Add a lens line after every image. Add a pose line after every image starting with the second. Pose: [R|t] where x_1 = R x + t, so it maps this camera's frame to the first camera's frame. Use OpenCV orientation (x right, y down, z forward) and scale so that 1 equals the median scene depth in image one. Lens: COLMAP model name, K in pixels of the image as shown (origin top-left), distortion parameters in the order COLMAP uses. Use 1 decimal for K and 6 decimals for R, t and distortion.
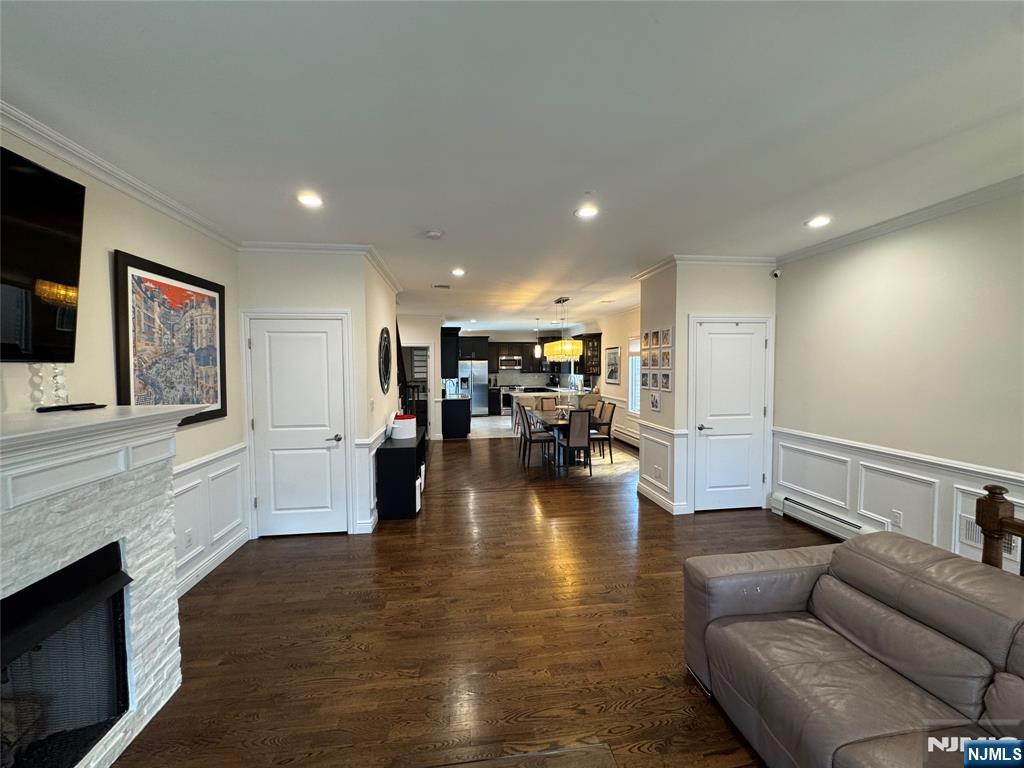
lens RADIAL K [[411.5, 0, 513.1], [0, 411.5, 382.3], [0, 0, 1]] dist [0.000180, -0.000279]
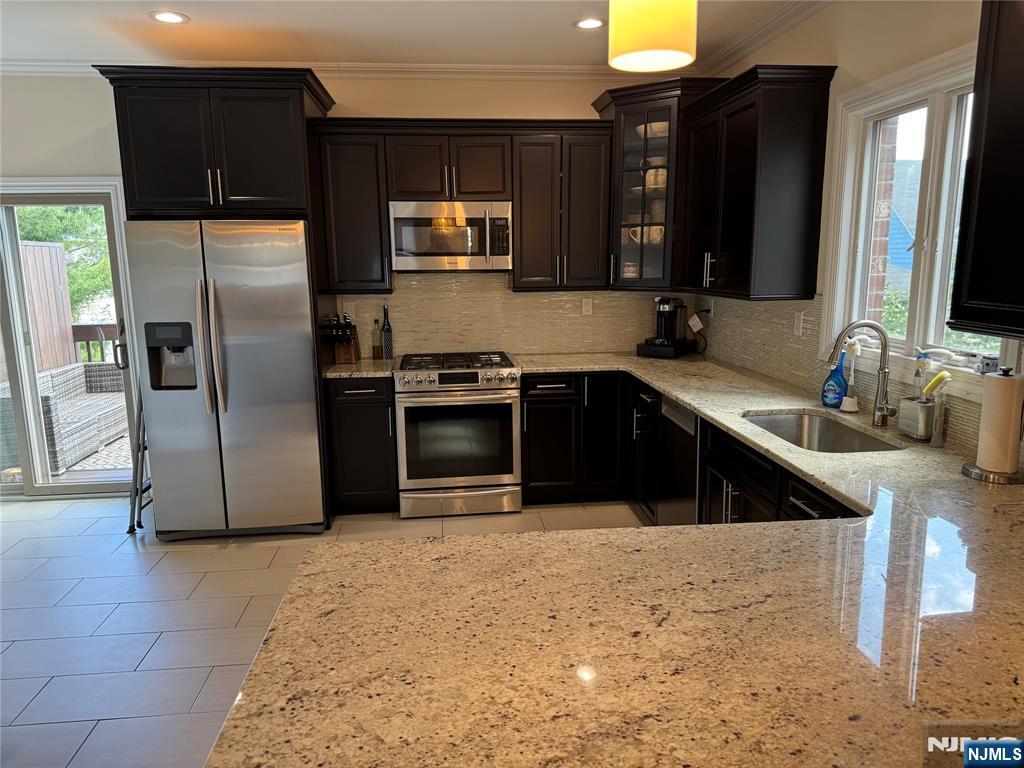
lens RADIAL K [[718.5, 0, 506.4], [0, 718.5, 386.5], [0, 0, 1]] dist [0.049174, -0.068616]
pose [[0.998942, 0.005426, -0.045667, 0.052028], [0.000956, 0.990350, 0.138584, -0.038480], [0.045979, -0.138481, 0.989297, 1.030750]]
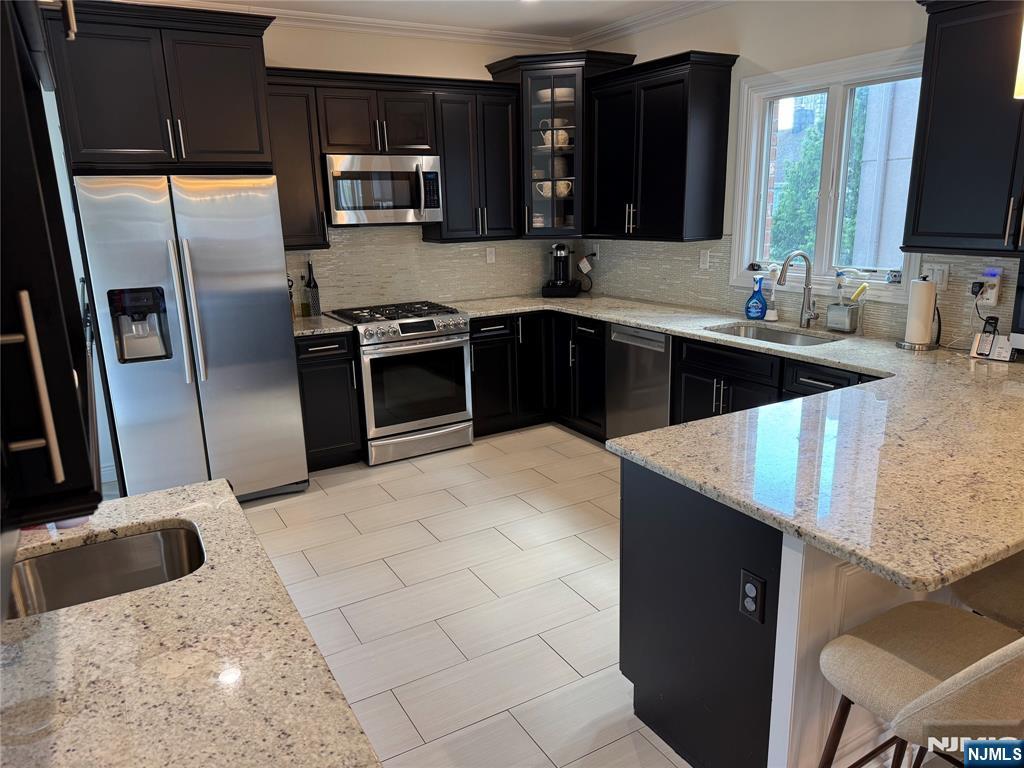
lens RADIAL K [[718.5, 0, 504.9], [0, 718.5, 394.9], [0, 0, 1]] dist [0.049174, -0.068616]
pose [[0.929074, -0.110390, 0.353037, -0.131324], [0.033295, 0.975513, 0.217409, -0.039340], [-0.368392, -0.190234, 0.909999, 1.007005]]
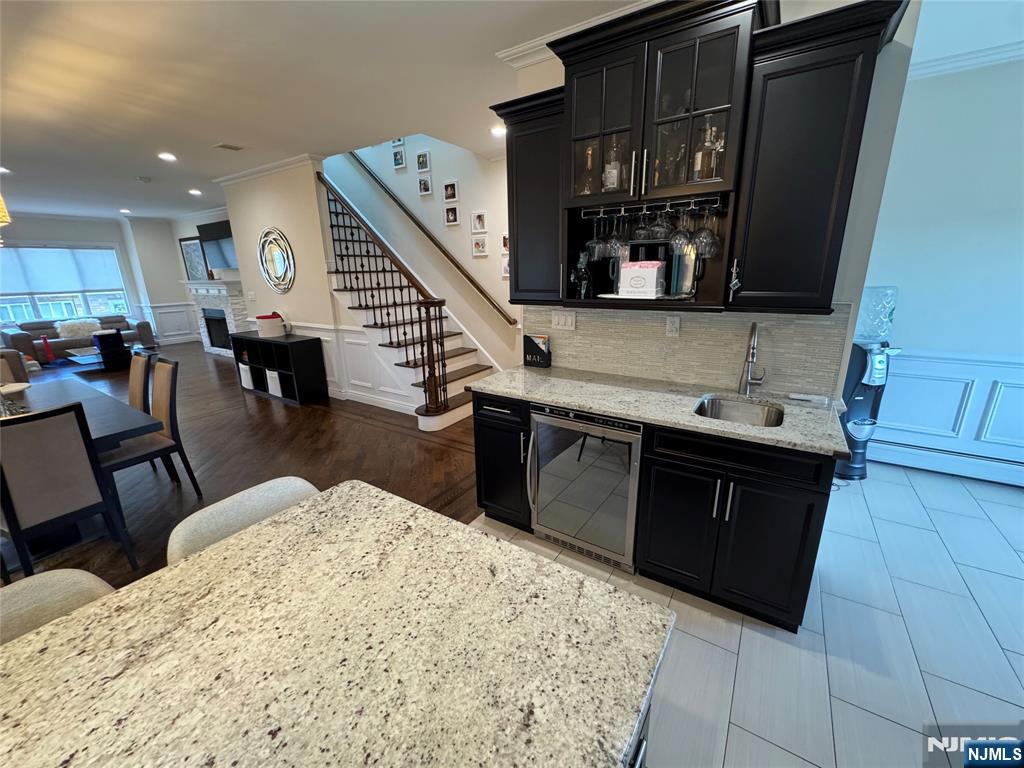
lens RADIAL K [[411.5, 0, 511.9], [0, 411.5, 383.7], [0, 0, 1]] dist [0.000180, -0.000279]
pose [[-0.660343, 0.222477, -0.717253, 0.065145], [-0.006480, 0.953385, 0.301686, -0.041692], [0.750937, 0.203864, -0.628119, 1.239333]]
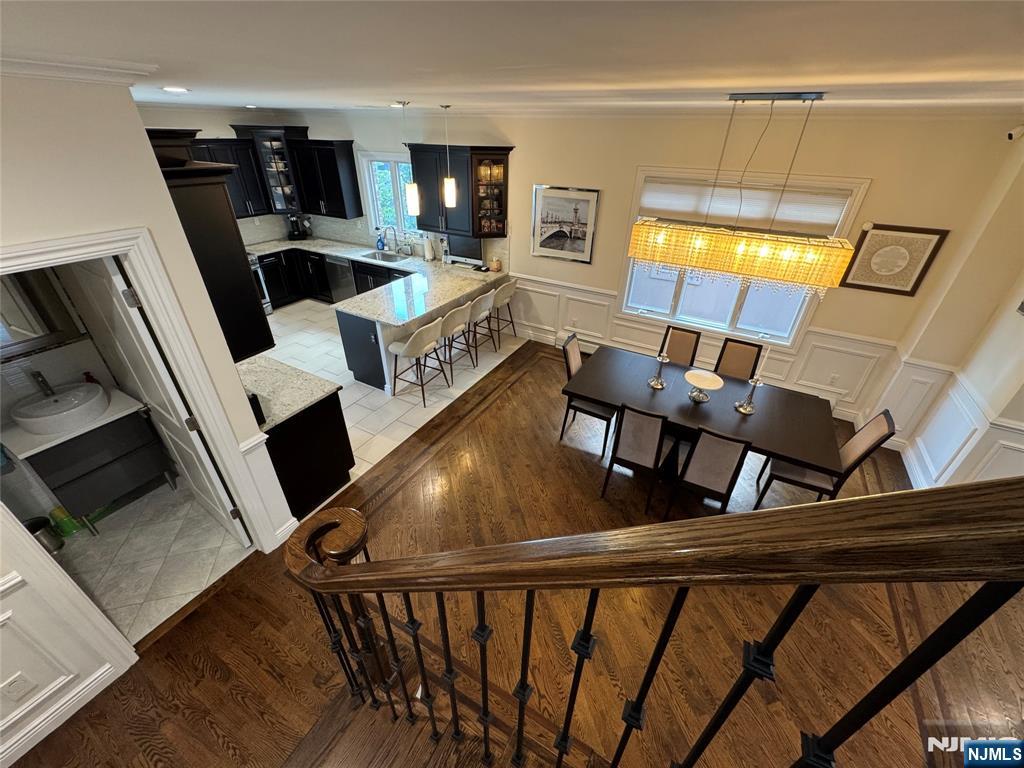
lens RADIAL K [[411.5, 0, 513.5], [0, 411.5, 384.7], [0, 0, 1]] dist [0.000180, -0.000279]
pose [[0.605542, -0.401671, 0.687007, -0.261356], [0.008265, 0.866405, 0.499274, -0.134601], [-0.795770, -0.296653, 0.527965, 0.743764]]
